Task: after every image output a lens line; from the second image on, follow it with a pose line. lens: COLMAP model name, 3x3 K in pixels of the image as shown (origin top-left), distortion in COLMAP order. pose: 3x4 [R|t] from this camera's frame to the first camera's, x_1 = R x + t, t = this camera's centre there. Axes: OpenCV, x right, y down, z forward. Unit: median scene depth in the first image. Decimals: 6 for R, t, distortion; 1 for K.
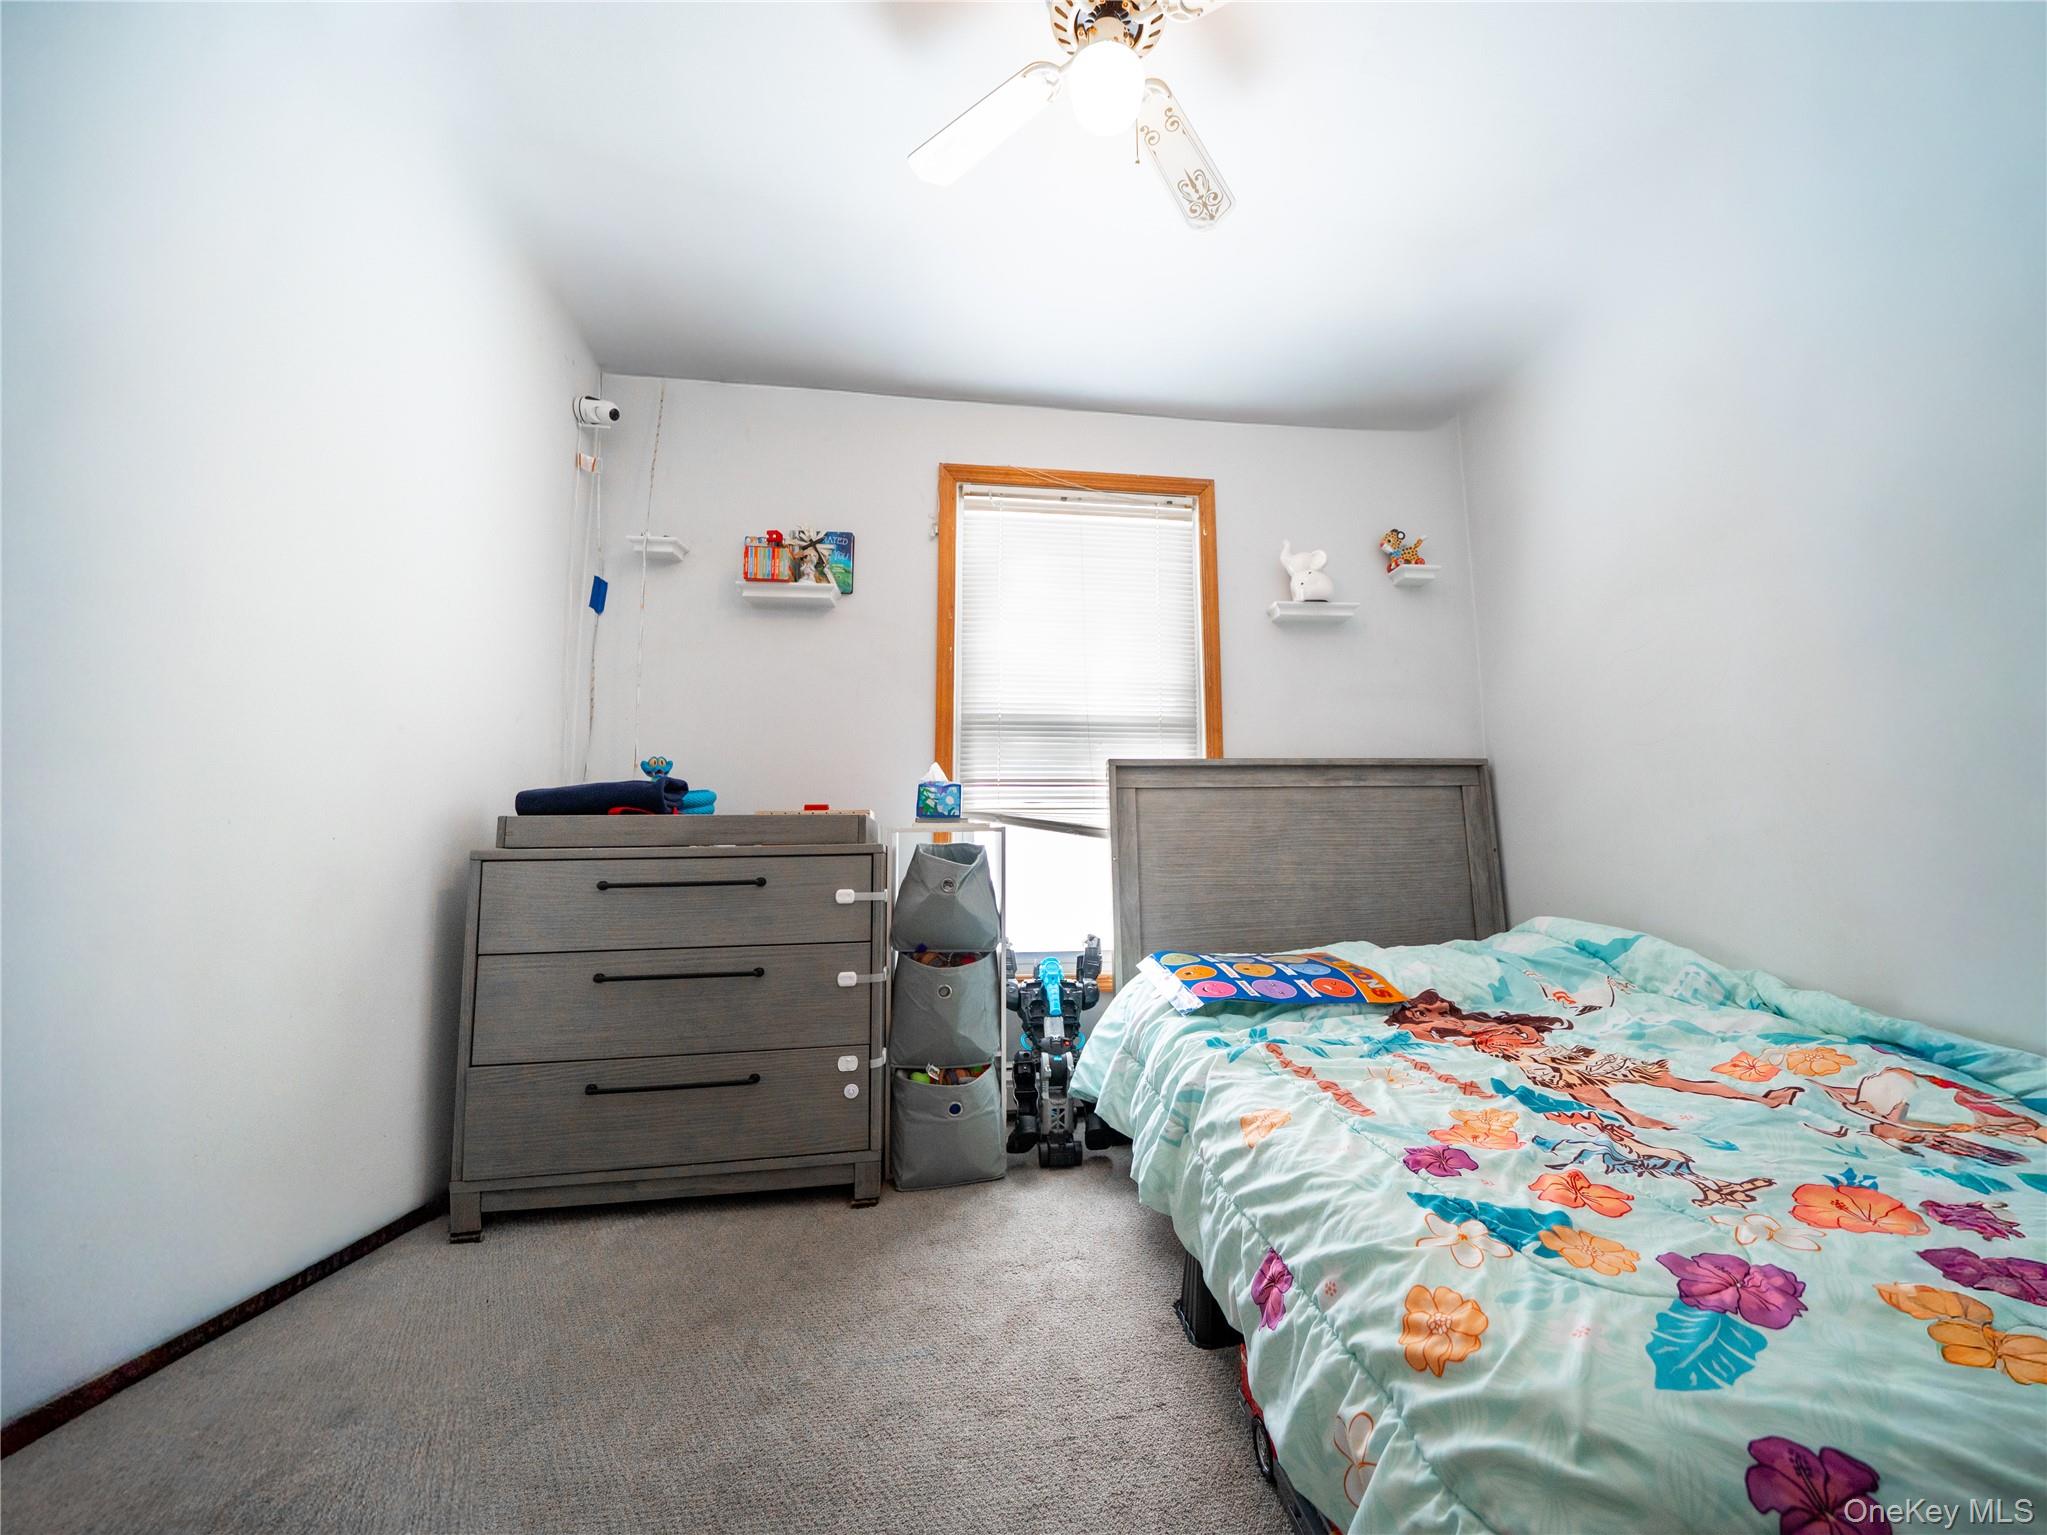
lens RADIAL K [[823.6, 0, 1071.5], [0, 823.6, 770.5], [0, 0, 1]] dist [-0.020445, -0.000084]
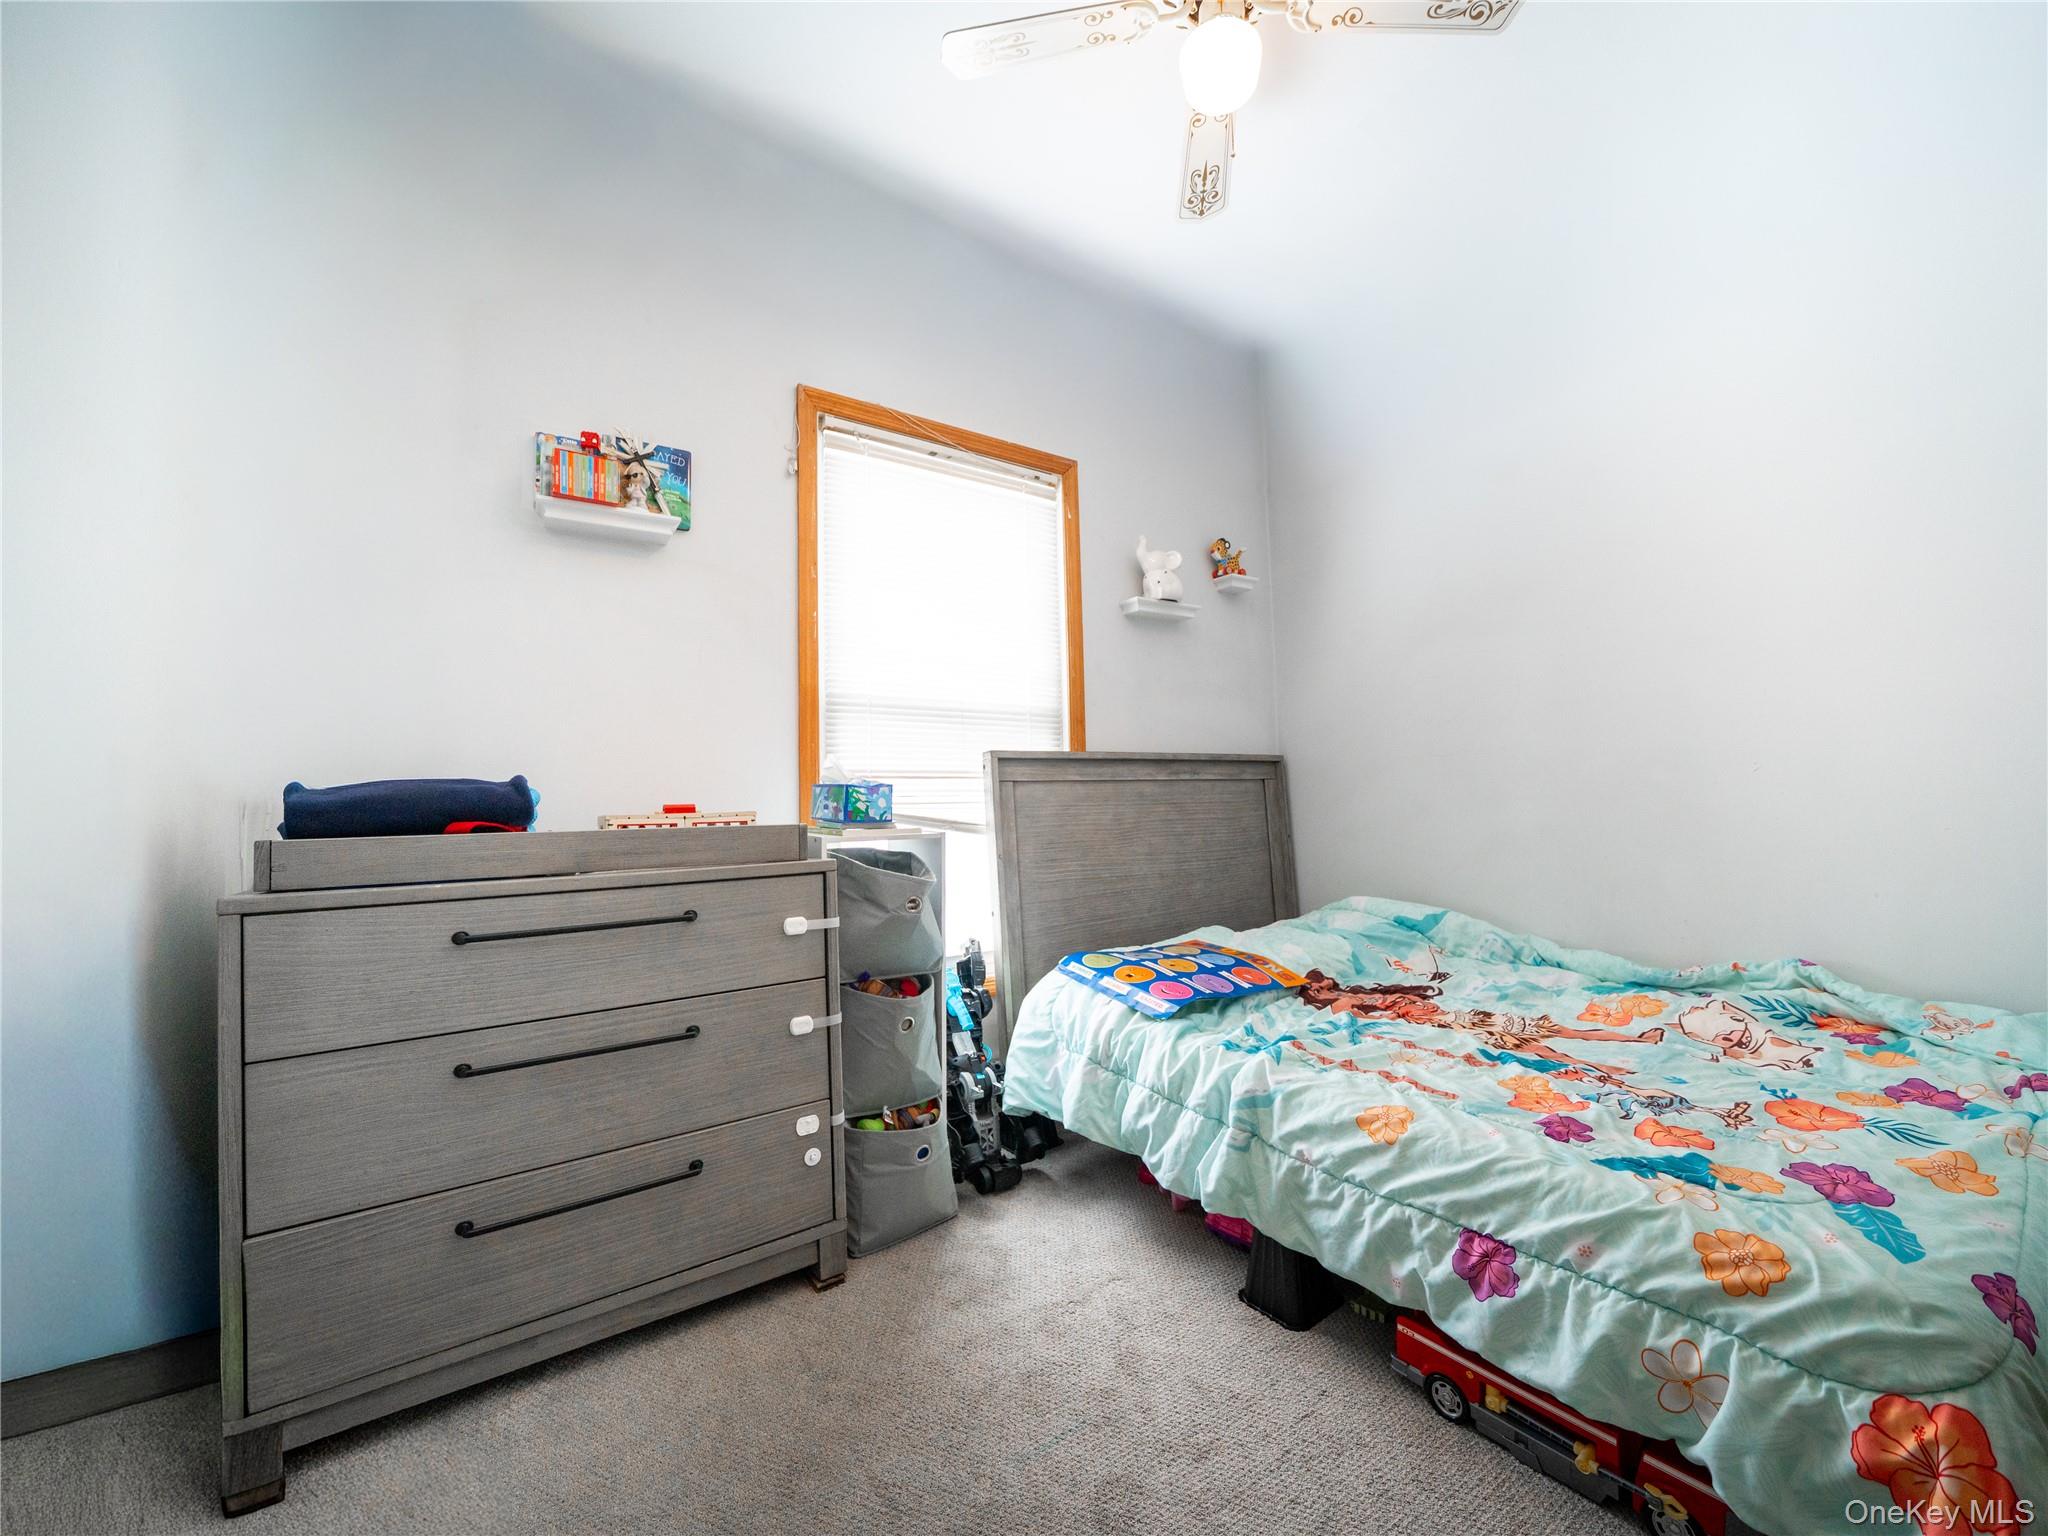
lens RADIAL K [[858.7, 0, 1070.4], [0, 858.7, 775.6], [0, 0, 1]] dist [-0.020019, 0.000238]
pose [[0.882813, 0.010052, 0.469617, -0.429270], [-0.038523, 0.997952, 0.051058, -0.049710], [-0.468142, -0.063166, 0.881393, 0.126898]]
